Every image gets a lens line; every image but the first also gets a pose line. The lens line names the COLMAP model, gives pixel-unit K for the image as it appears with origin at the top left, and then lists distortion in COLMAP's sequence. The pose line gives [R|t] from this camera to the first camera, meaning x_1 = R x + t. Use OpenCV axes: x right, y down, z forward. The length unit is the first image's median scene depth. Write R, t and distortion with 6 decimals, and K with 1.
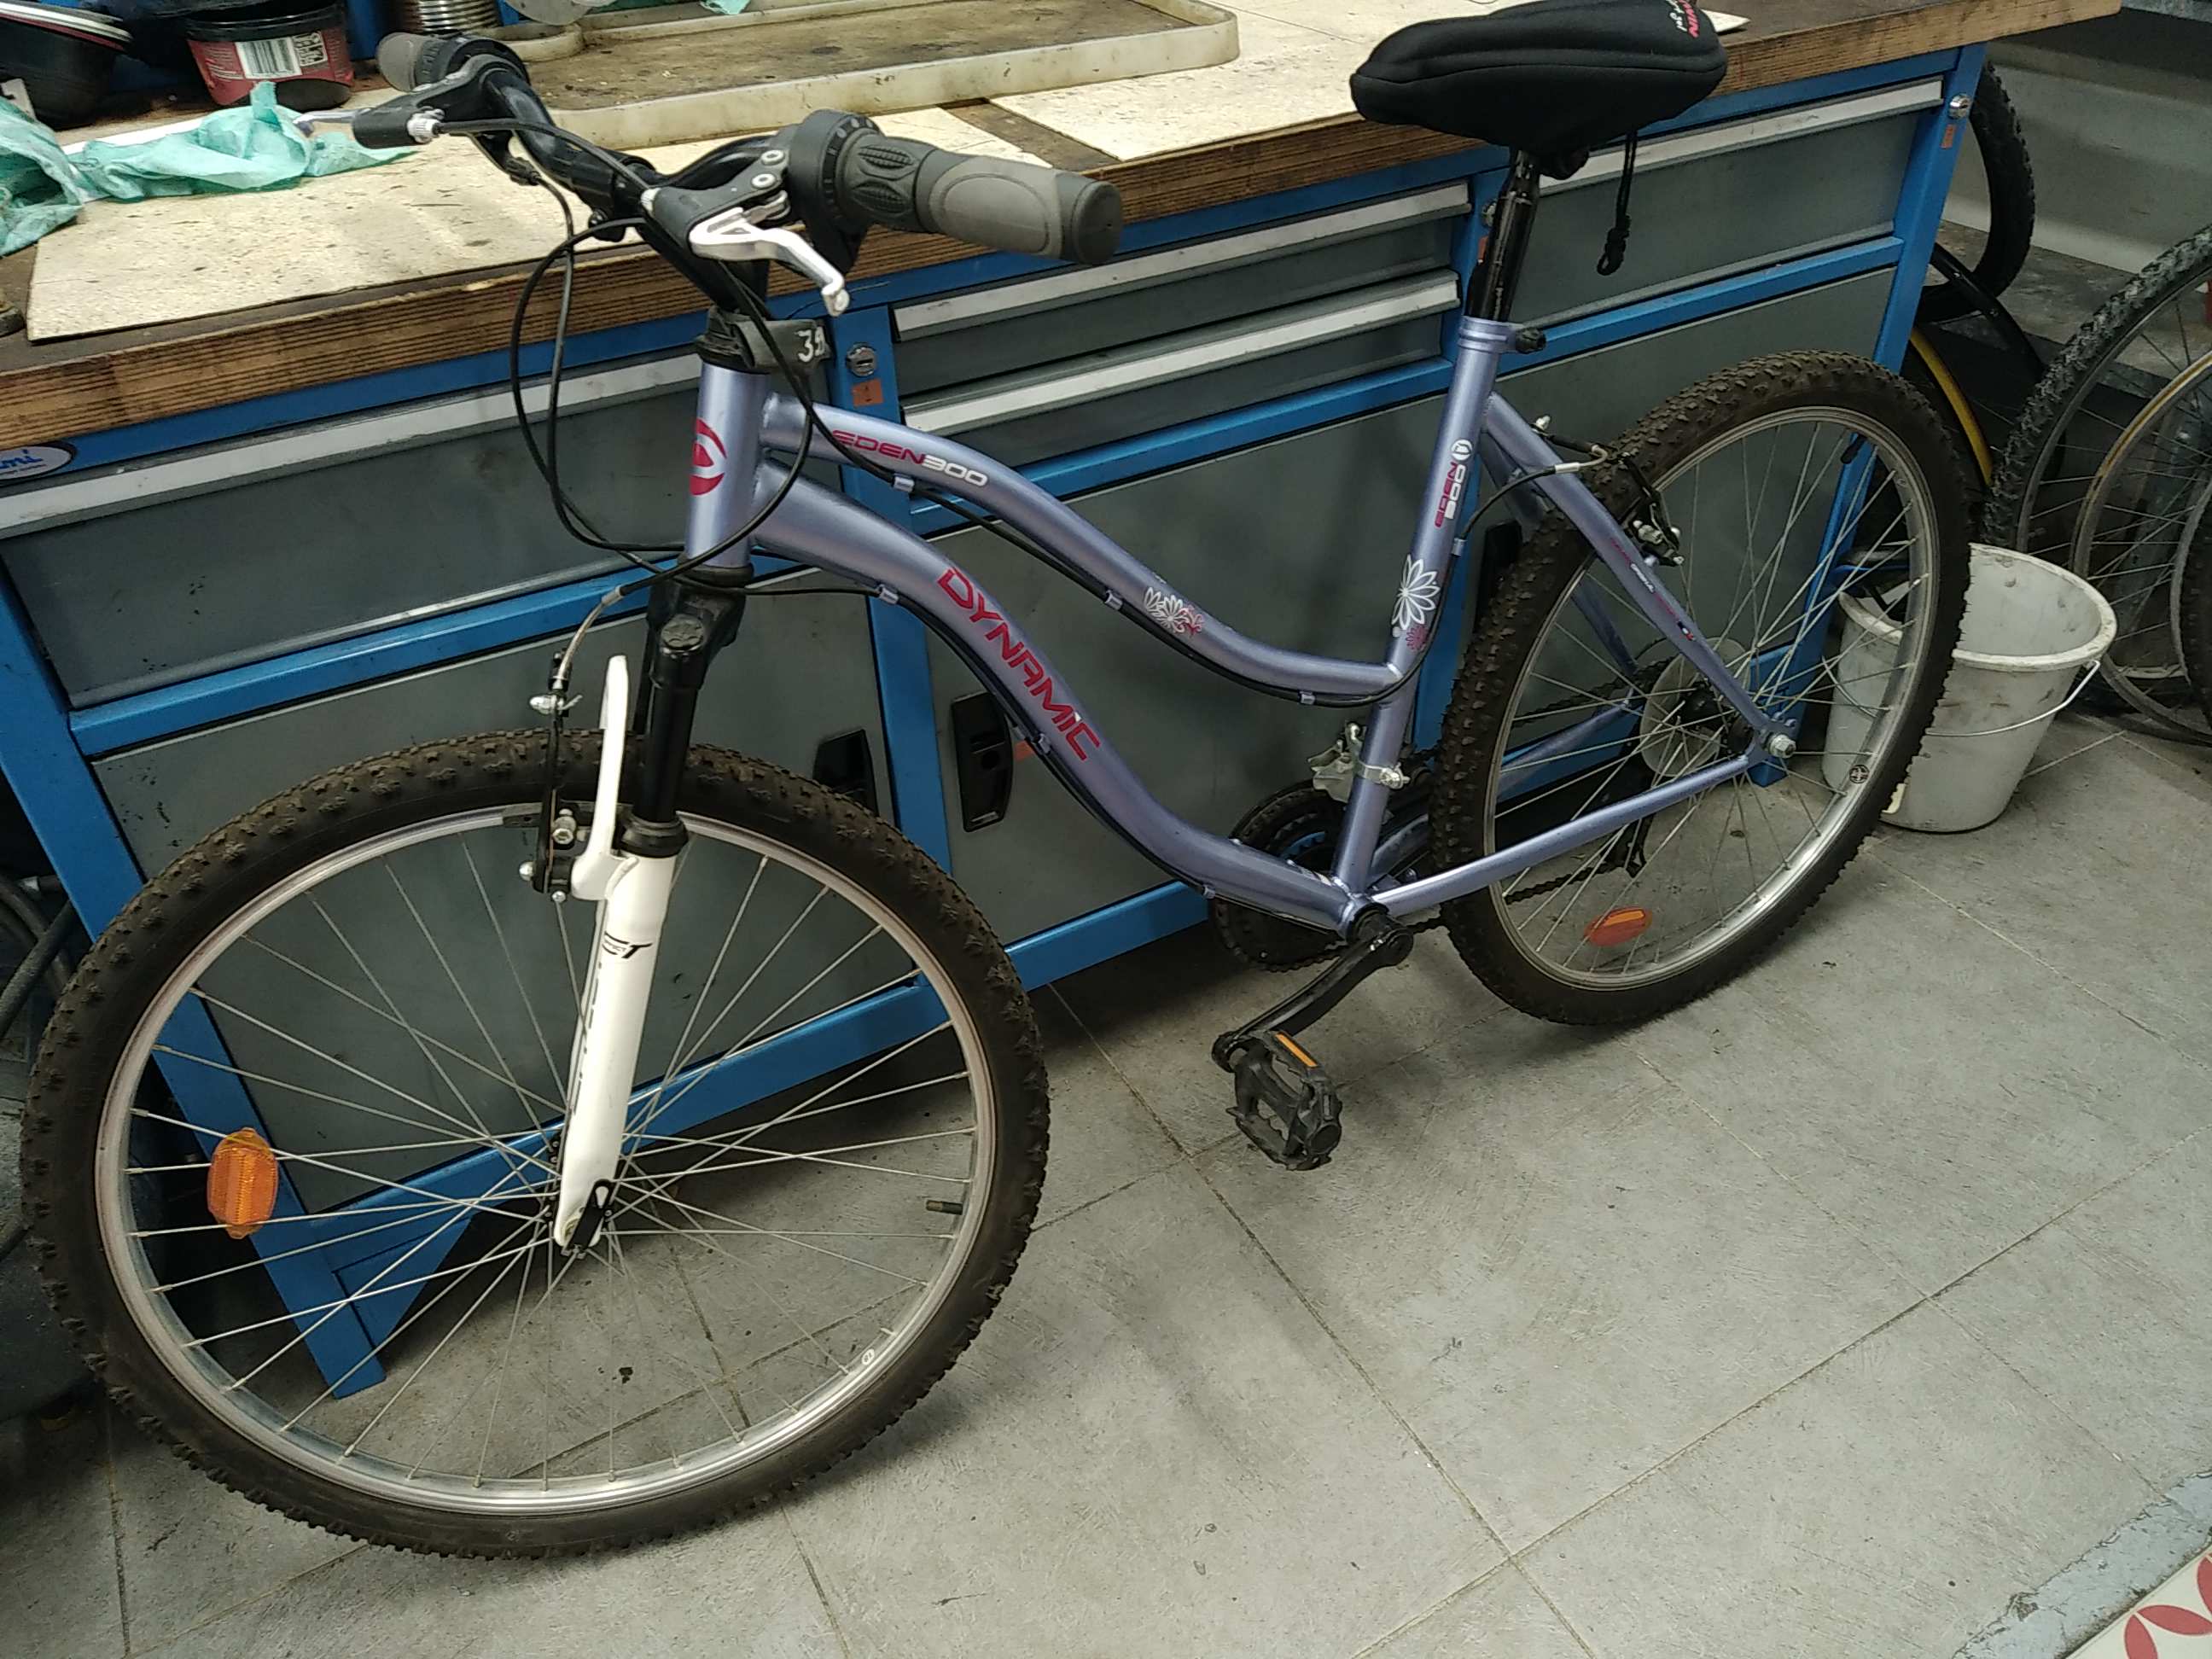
lens RADIAL K [[1626.1, 0, 1106.9], [0, 1626.1, 822.4], [0, 0, 1]] dist [0.123172, -0.177863]
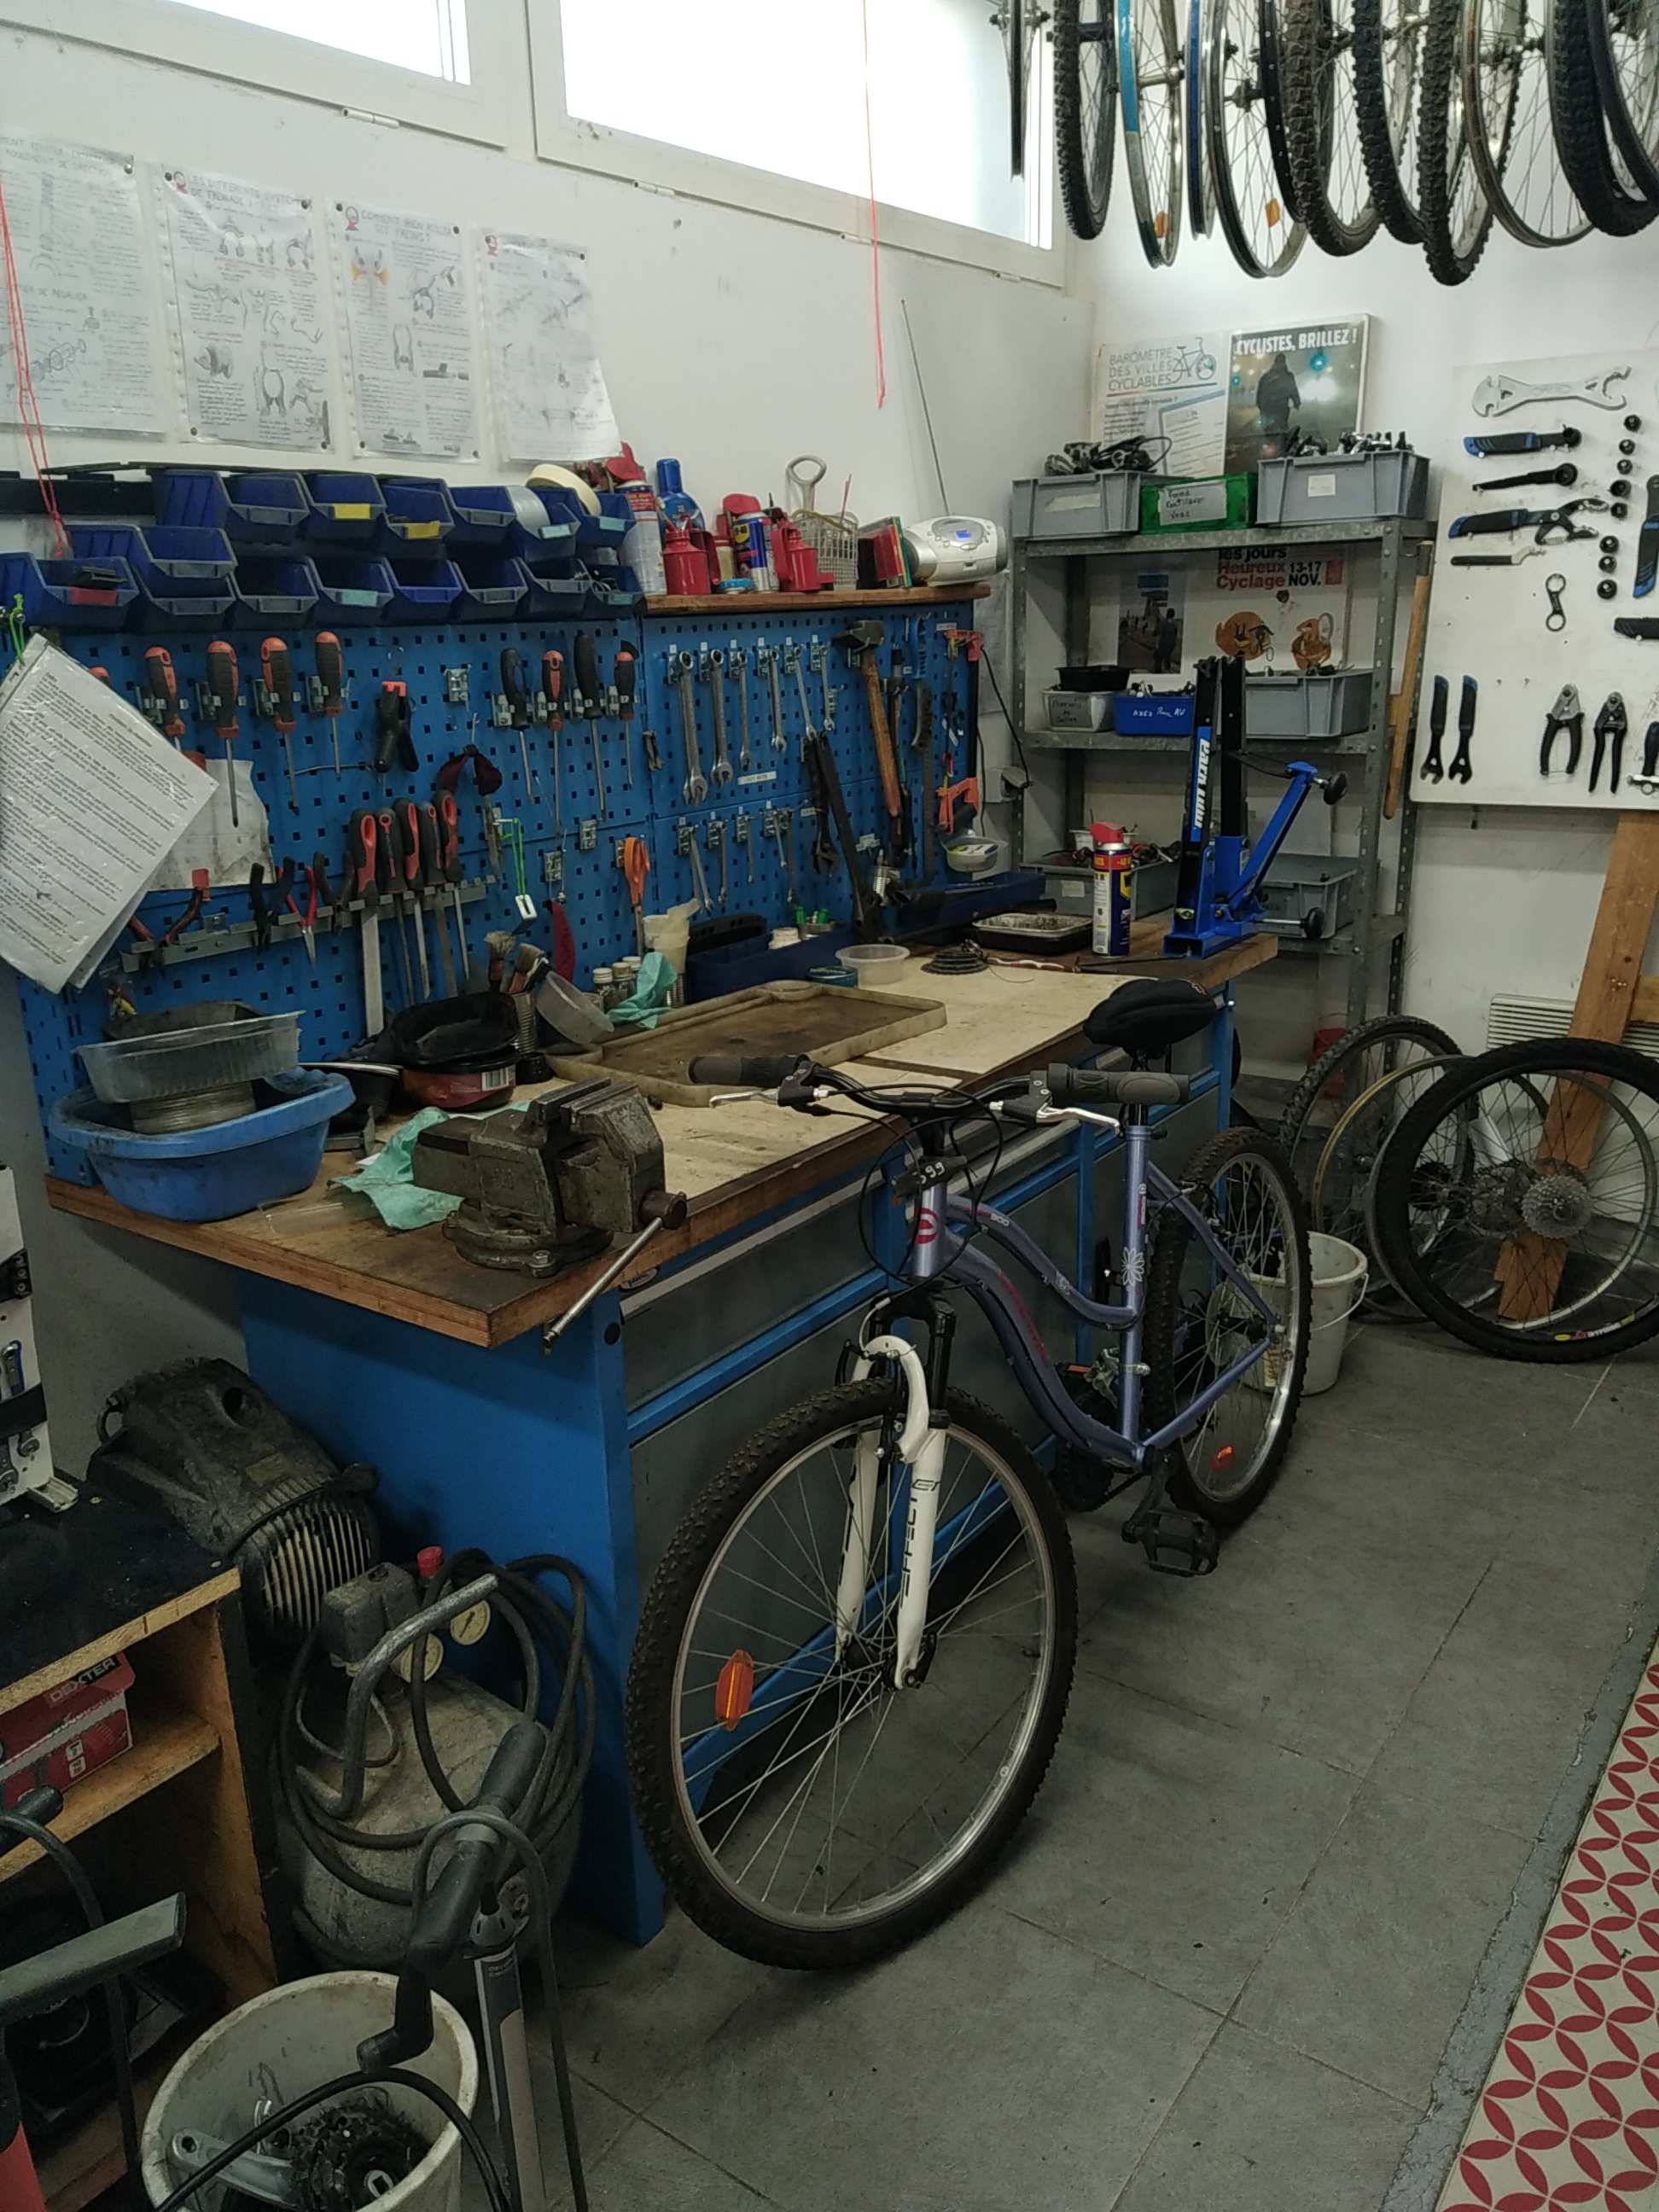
lens RADIAL K [[1626.1, 0, 826.7], [0, 1626.1, 1106.2], [0, 0, 1]] dist [0.123172, -0.177863]
pose [[0.908955, -0.127356, 0.396965, -0.850203], [0.260036, 0.917460, -0.301078, 0.166426], [-0.325855, 0.376891, 0.867047, -0.582961]]
